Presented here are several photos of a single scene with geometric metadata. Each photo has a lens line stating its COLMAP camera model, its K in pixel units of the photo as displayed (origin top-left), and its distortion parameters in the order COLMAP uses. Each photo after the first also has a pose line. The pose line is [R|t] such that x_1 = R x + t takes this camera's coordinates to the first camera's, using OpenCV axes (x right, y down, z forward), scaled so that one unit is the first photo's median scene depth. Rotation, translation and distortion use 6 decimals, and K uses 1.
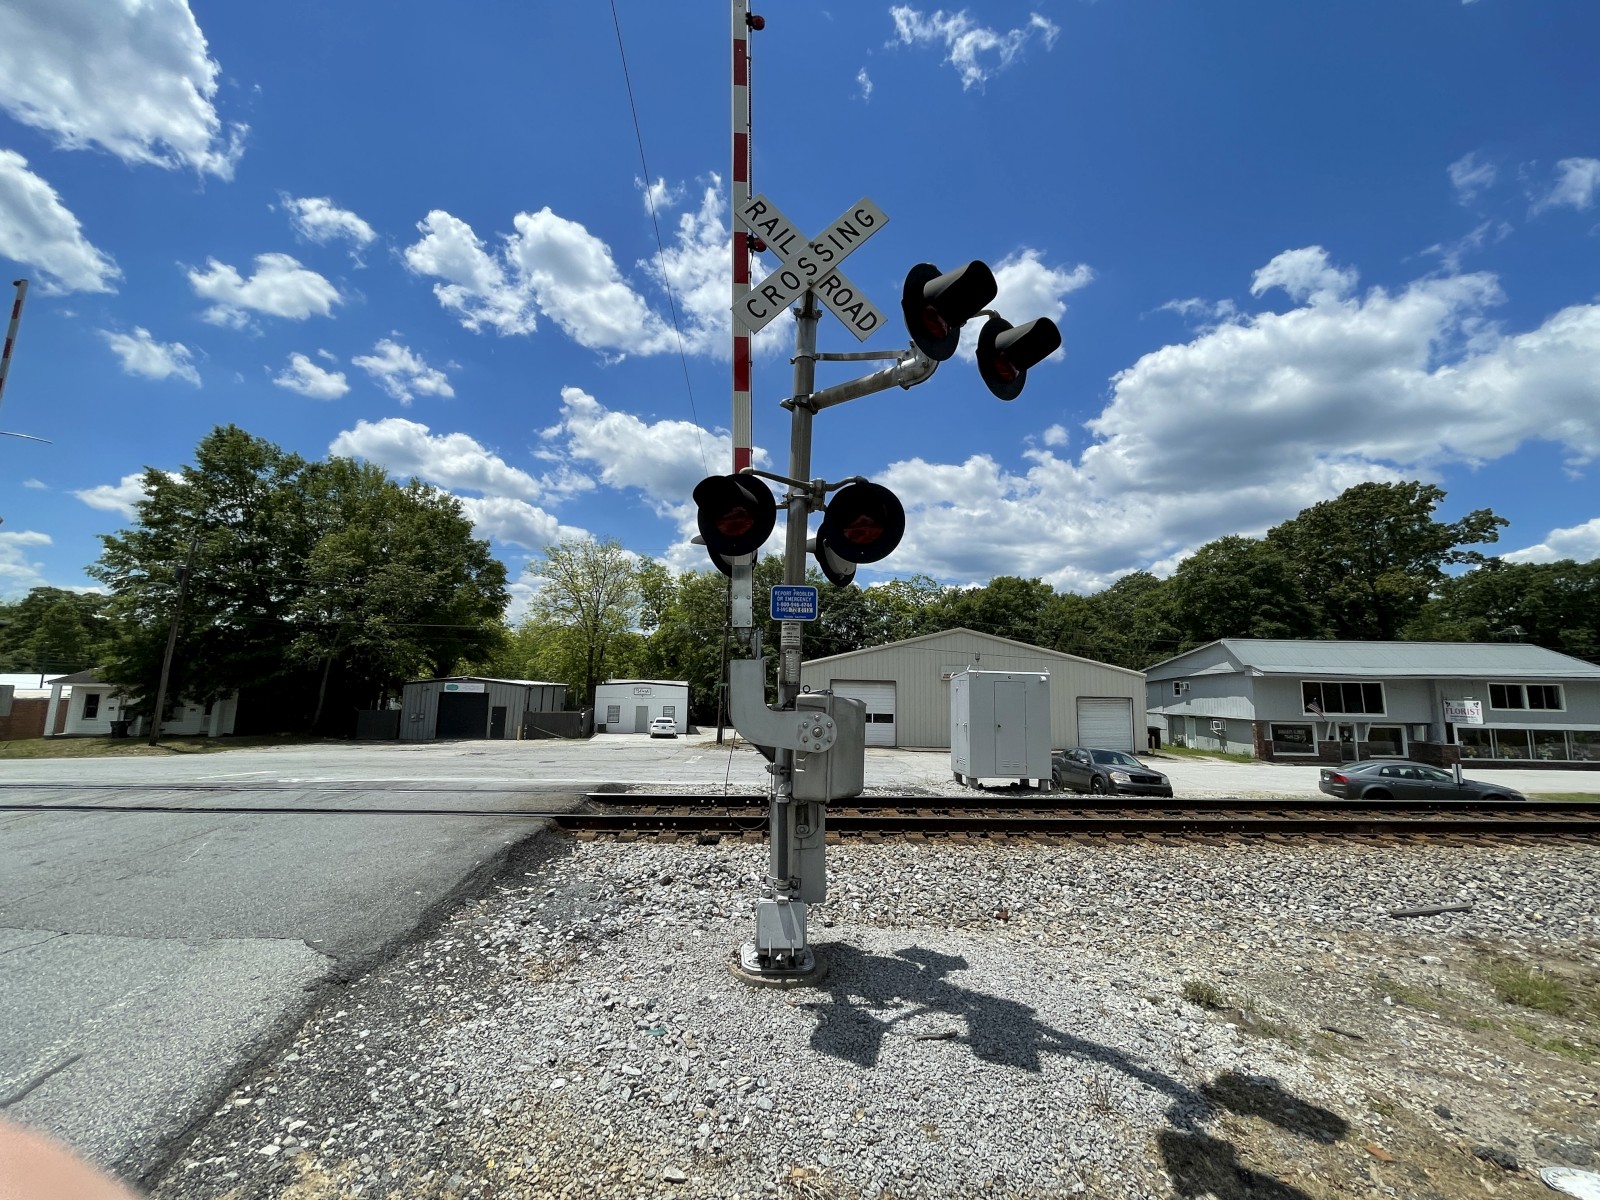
lens RADIAL K [[641.9, 0, 803.6], [0, 641.9, 599.8], [0, 0, 1]] dist [-0.000969, -0.000550]
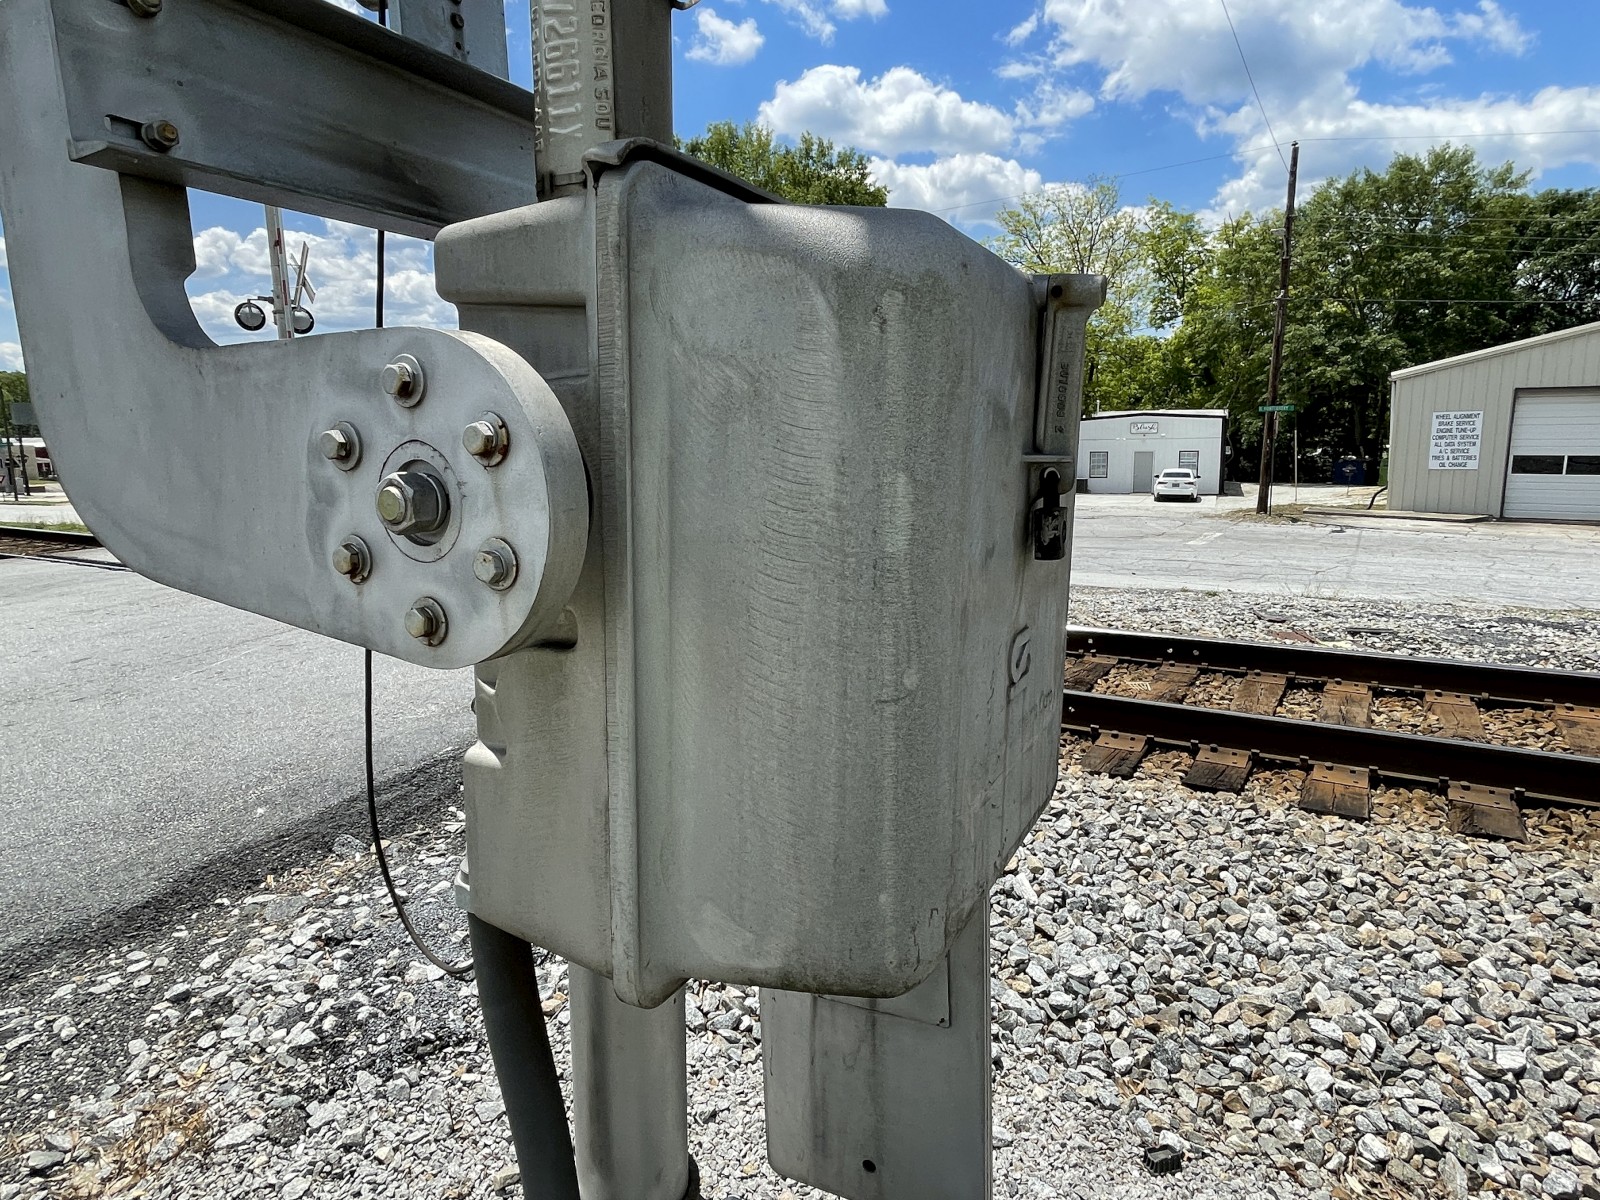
lens RADIAL K [[928.5, 0, 812.6], [0, 928.5, 591.6], [0, 0, 1]] dist [-0.003304, 0.000112]
pose [[0.816939, 0.065531, -0.572989, 0.009157], [0.112713, 0.956223, 0.270060, 0.009426], [0.565603, -0.285206, 0.773790, 0.046147]]
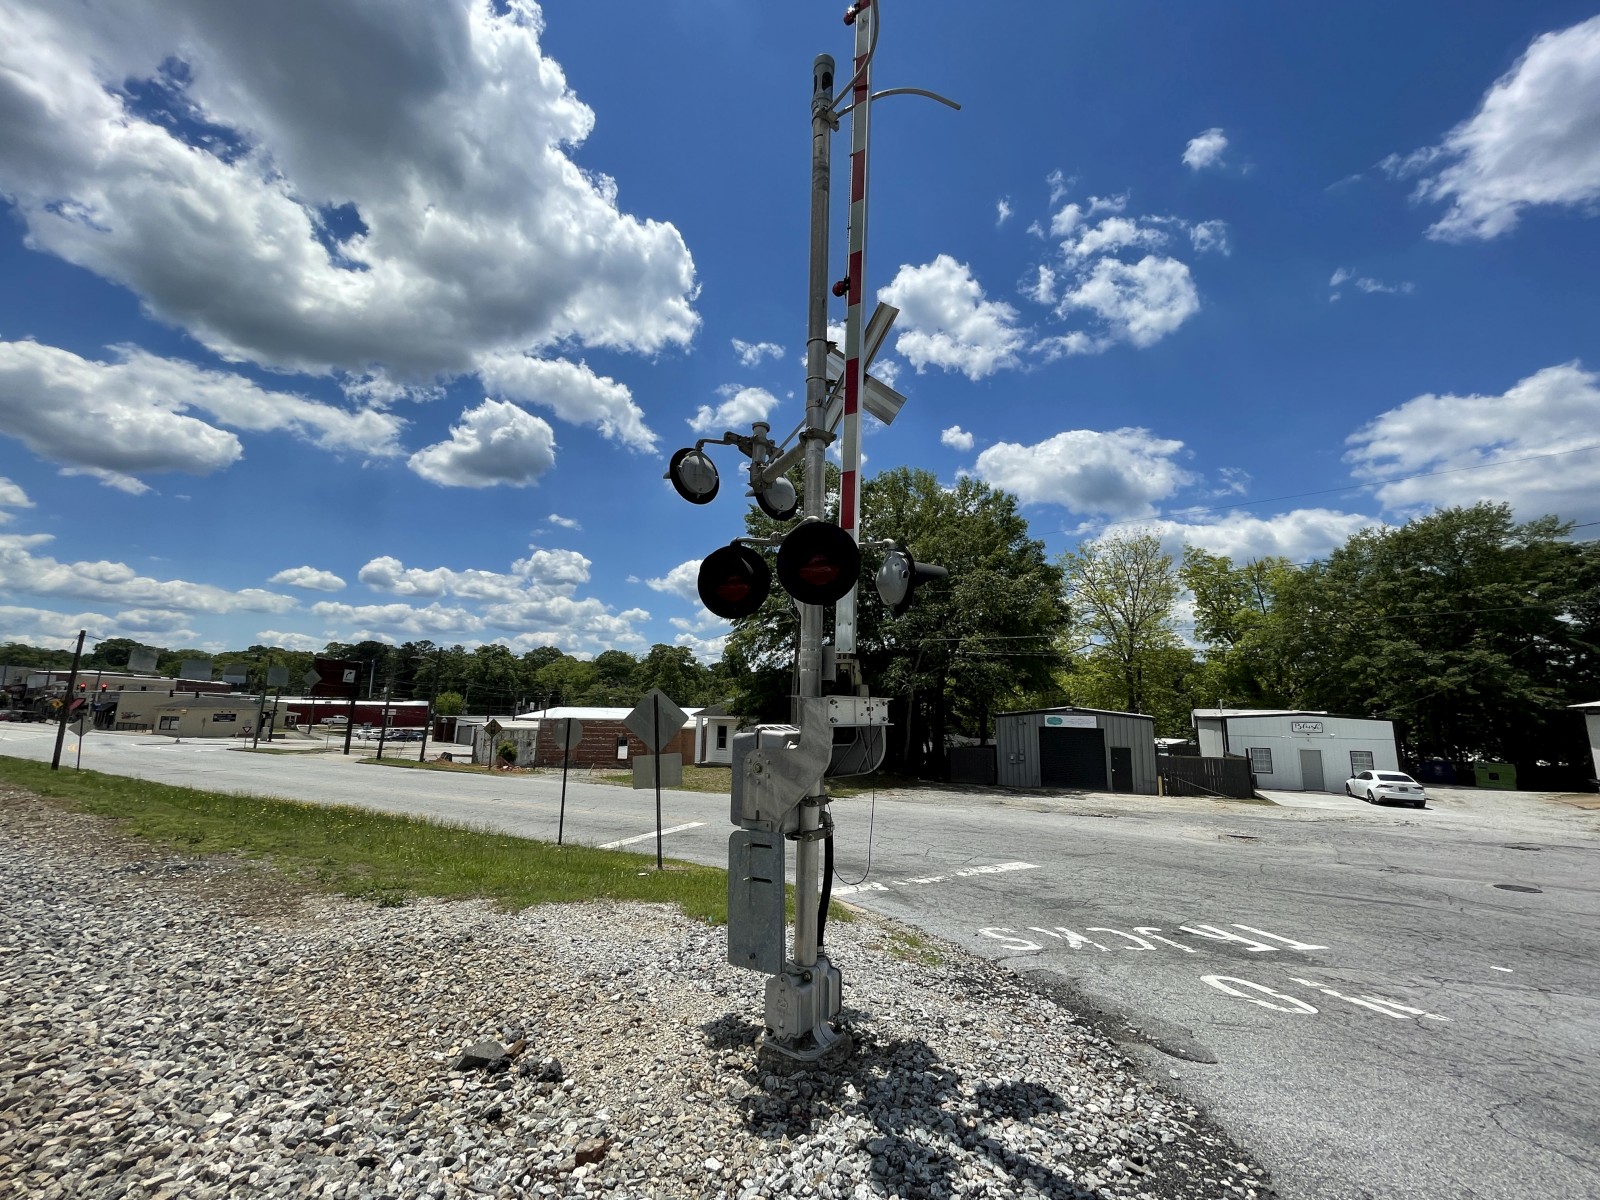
lens RADIAL K [[641.9, 0, 801.6], [0, 641.9, 615.9], [0, 0, 1]] dist [-0.000969, -0.000550]
pose [[0.802687, -0.090867, -0.589437, -0.175884], [0.078862, 0.995818, -0.046122, 0.011509], [0.591163, -0.009463, 0.806496, 0.105020]]
